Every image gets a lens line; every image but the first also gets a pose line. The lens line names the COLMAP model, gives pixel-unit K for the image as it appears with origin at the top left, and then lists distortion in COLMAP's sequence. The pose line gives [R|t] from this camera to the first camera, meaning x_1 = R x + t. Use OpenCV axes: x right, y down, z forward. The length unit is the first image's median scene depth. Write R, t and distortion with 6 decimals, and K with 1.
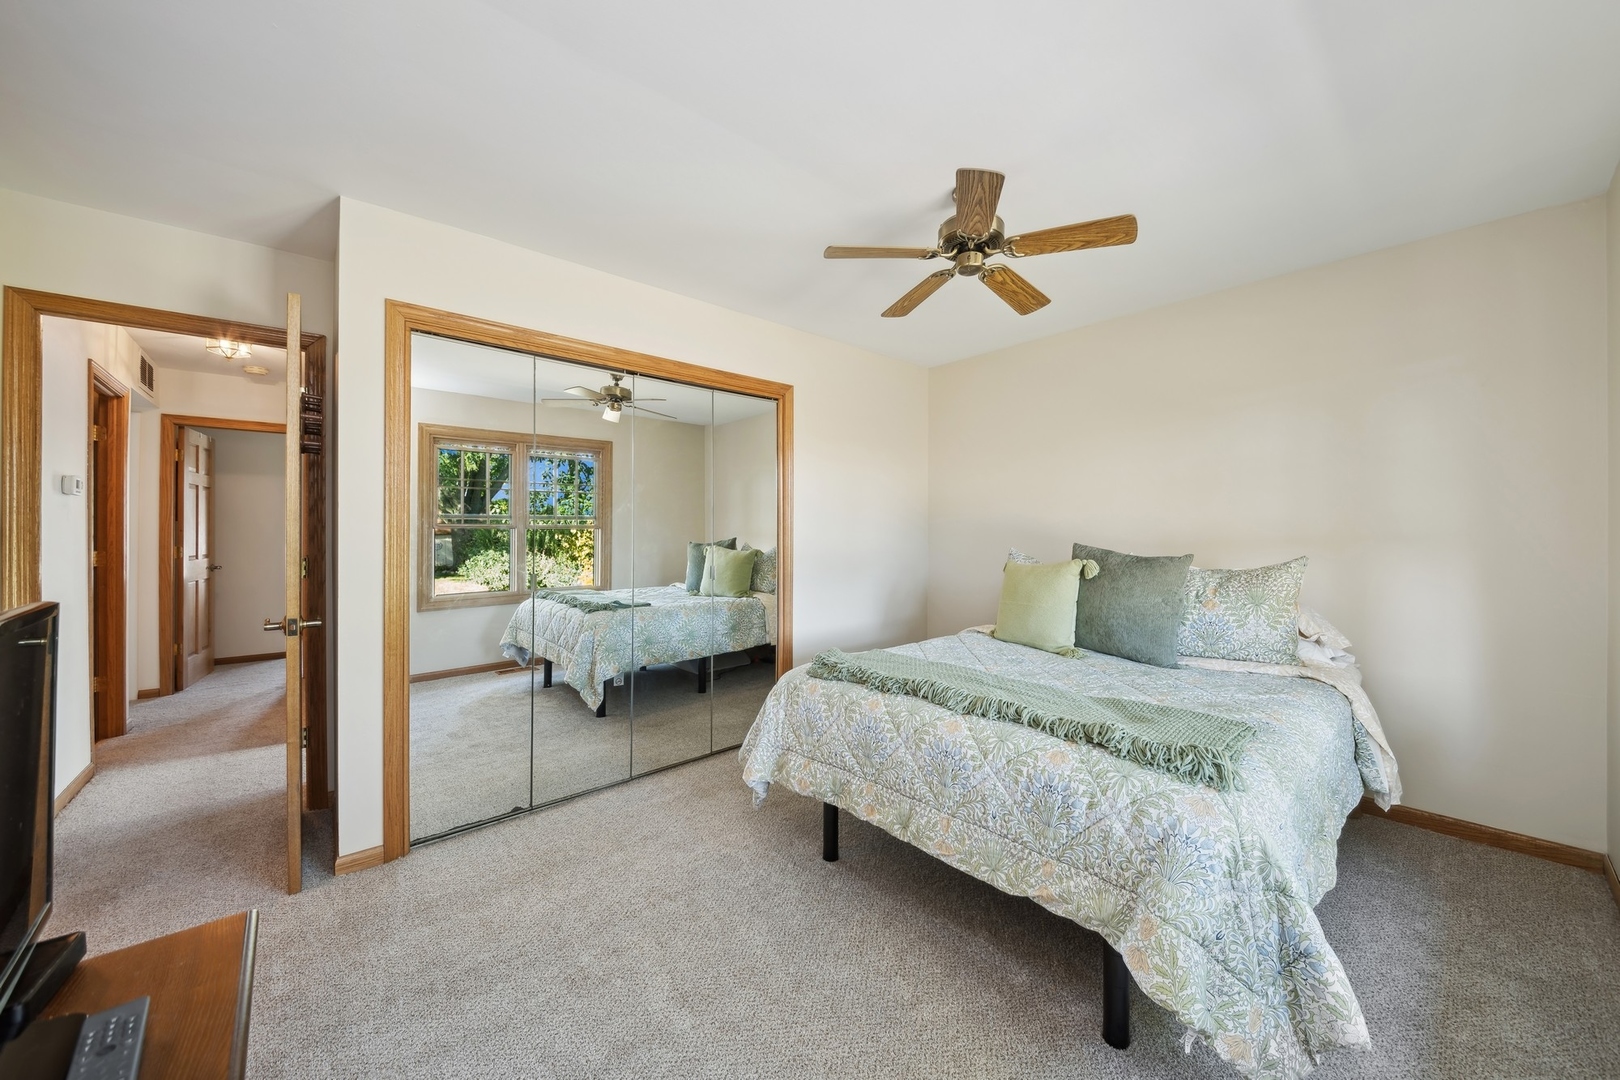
lens RADIAL K [[578.7, 0, 804.6], [0, 578.7, 530.8], [0, 0, 1]] dist [0.021547, -0.000717]
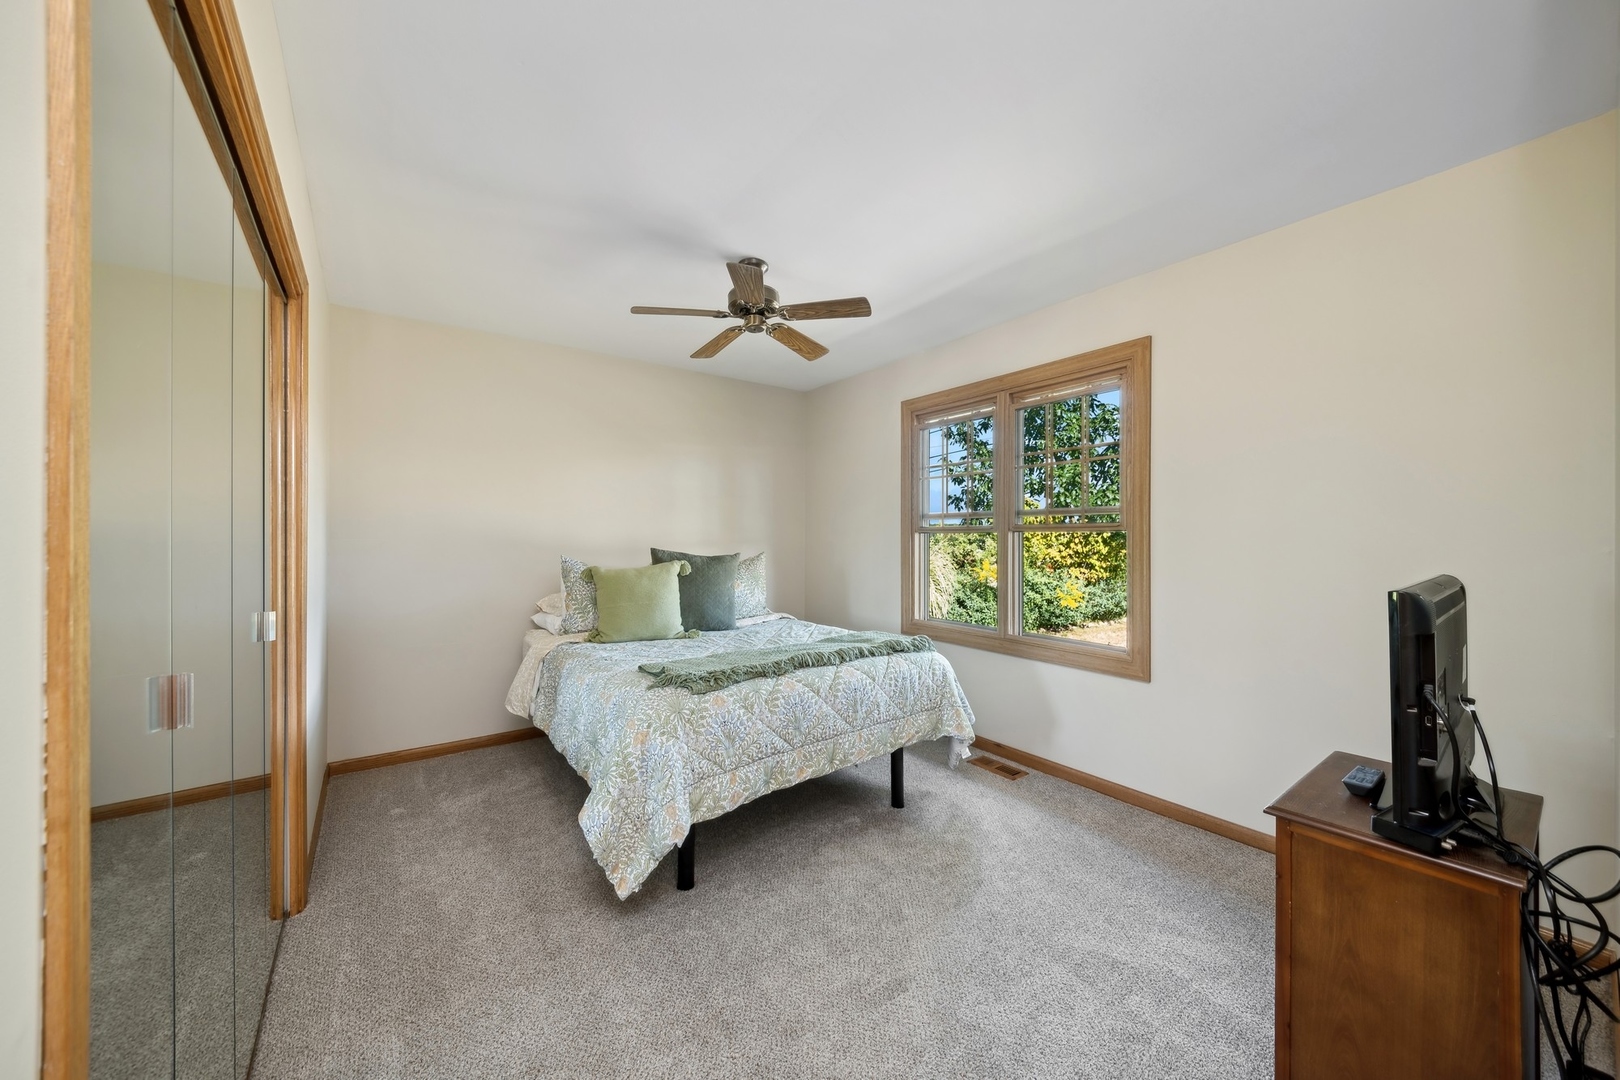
lens RADIAL K [[578.7, 0, 814.8], [0, 578.7, 535.2], [0, 0, 1]] dist [0.021547, -0.000717]
pose [[0.080493, 0.001115, 0.996755, -1.032771], [0.006578, 0.999977, -0.001650, -0.004141], [-0.996733, 0.006690, 0.080484, 0.835255]]
